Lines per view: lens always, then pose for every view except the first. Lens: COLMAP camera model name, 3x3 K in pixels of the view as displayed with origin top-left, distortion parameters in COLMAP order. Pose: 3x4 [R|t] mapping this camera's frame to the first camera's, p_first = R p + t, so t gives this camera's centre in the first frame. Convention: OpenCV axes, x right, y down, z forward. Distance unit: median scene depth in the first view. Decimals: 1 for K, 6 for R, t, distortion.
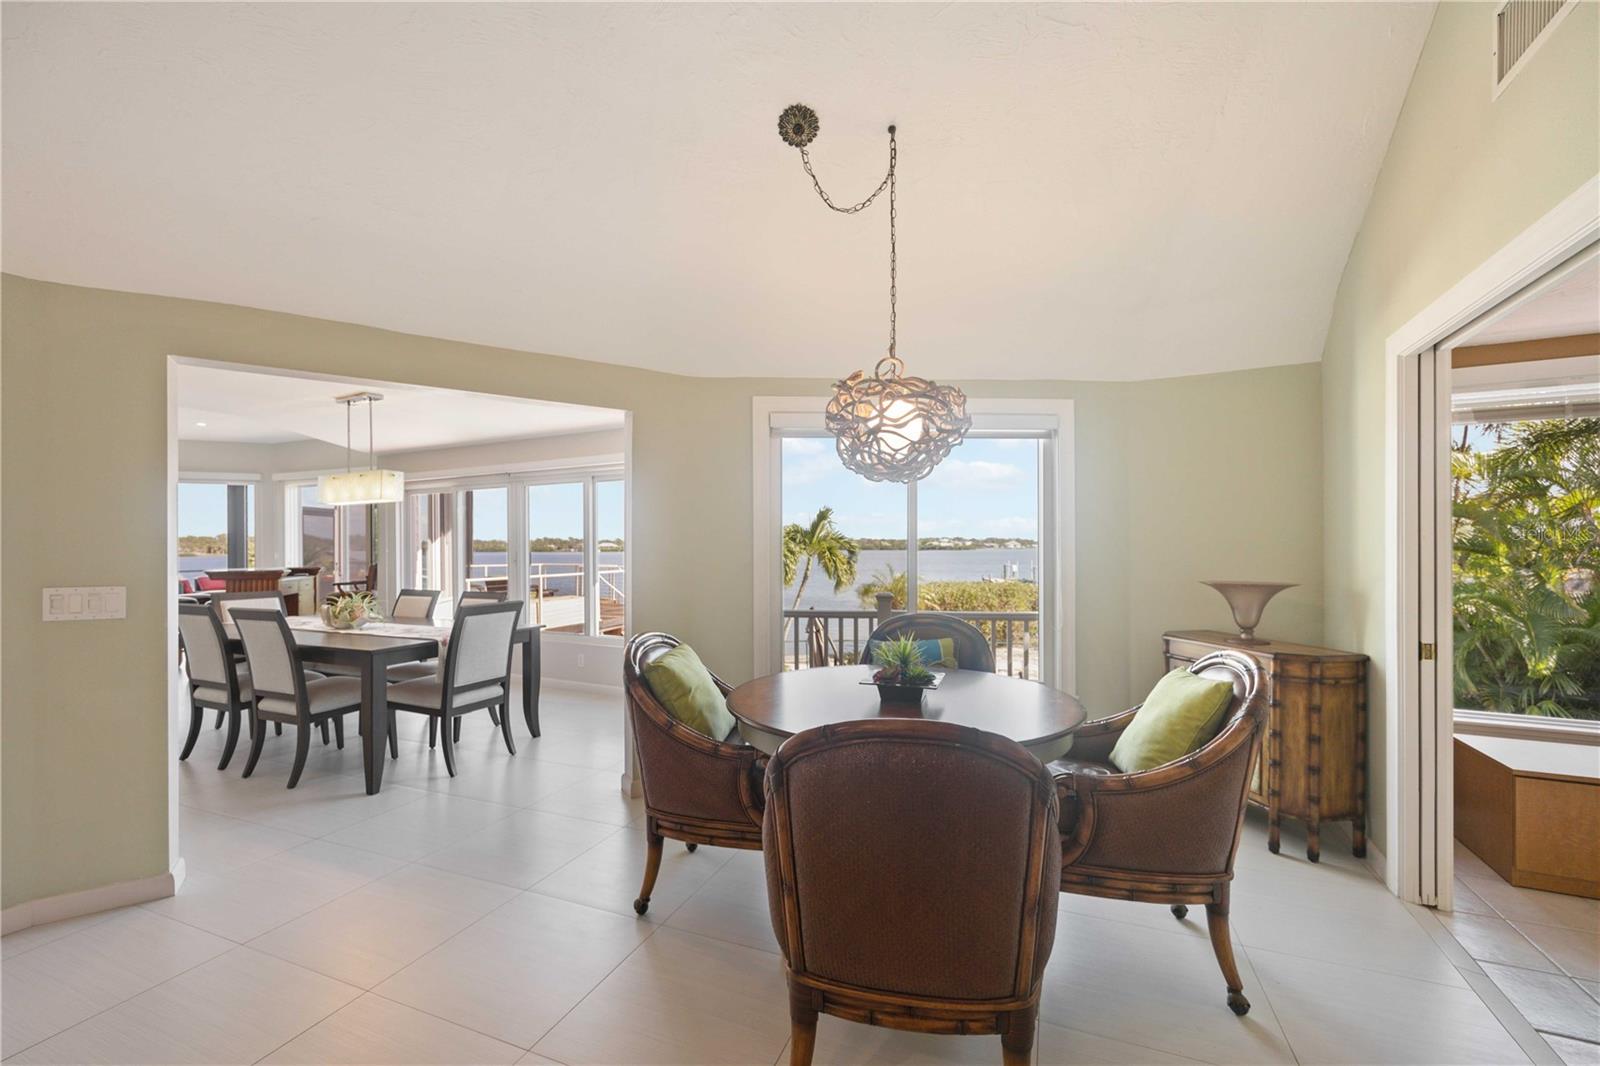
lens RADIAL K [[656.1, 0, 801.6], [0, 656.1, 544.1], [0, 0, 1]] dist [-0.001617, -0.000221]
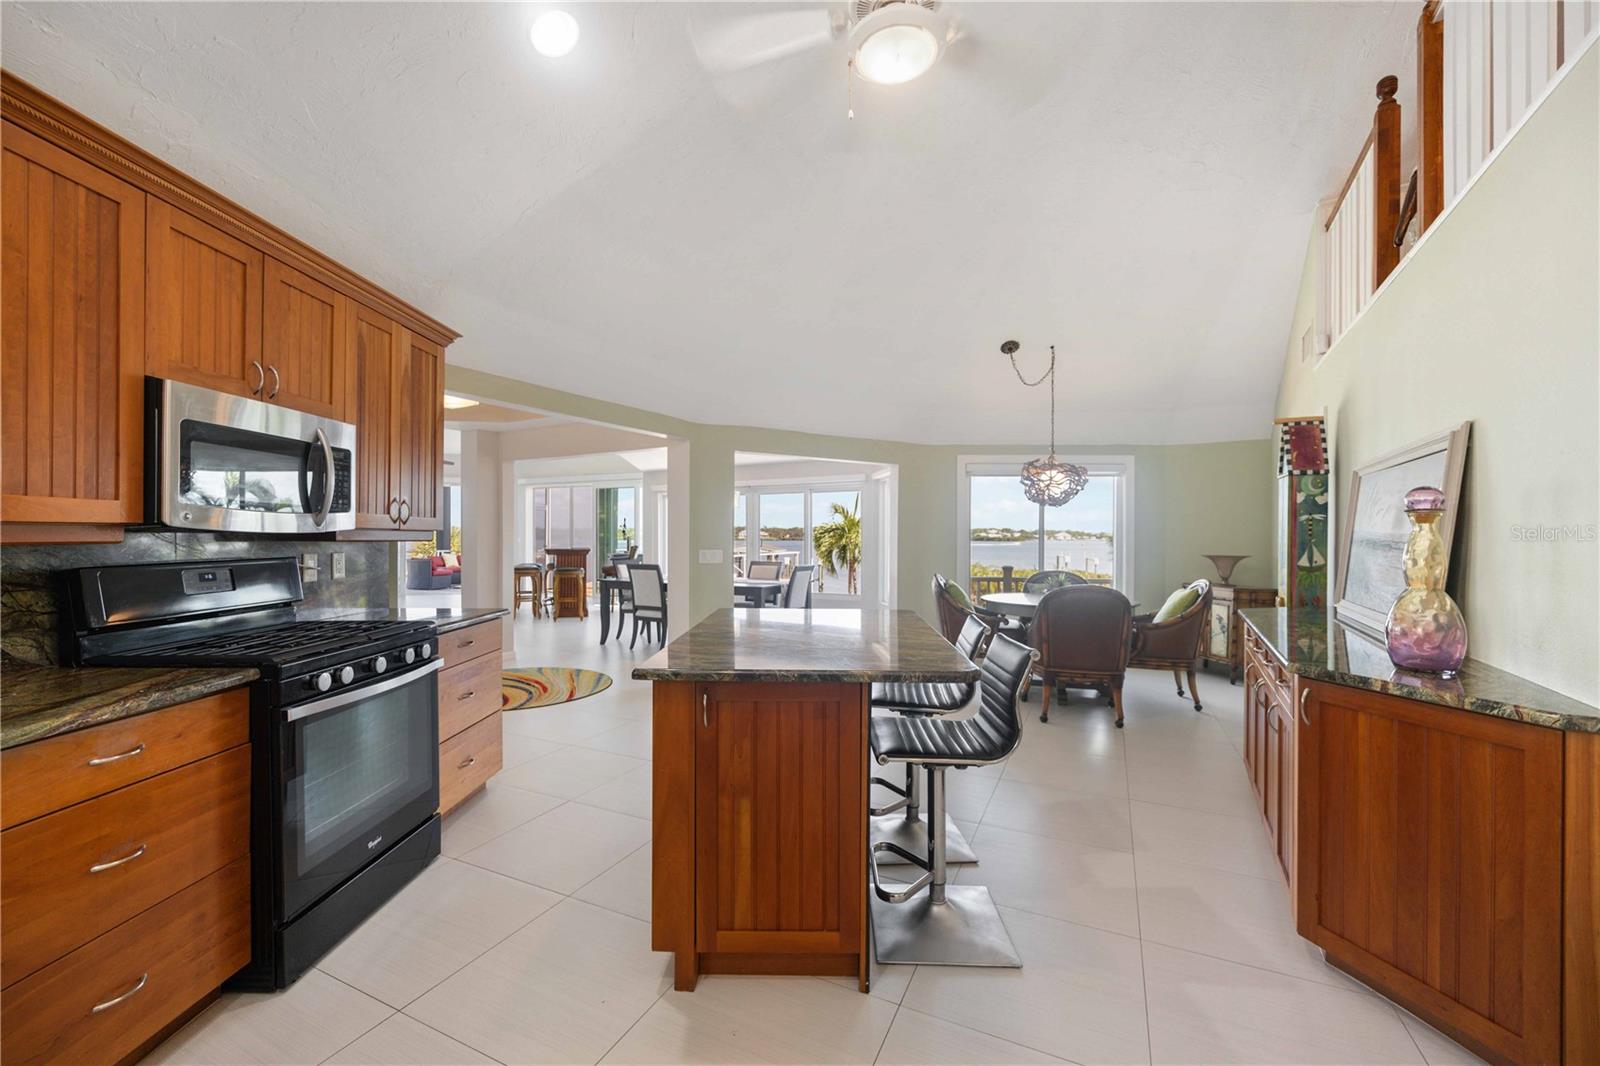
lens RADIAL K [[656.1, 0, 797.4], [0, 656.1, 536.5], [0, 0, 1]] dist [-0.001617, -0.000221]
pose [[0.997419, 0.008478, -0.071295, -0.430836], [-0.008173, 0.999956, 0.004570, 0.003586], [0.071330, -0.003976, 0.997445, -0.985167]]
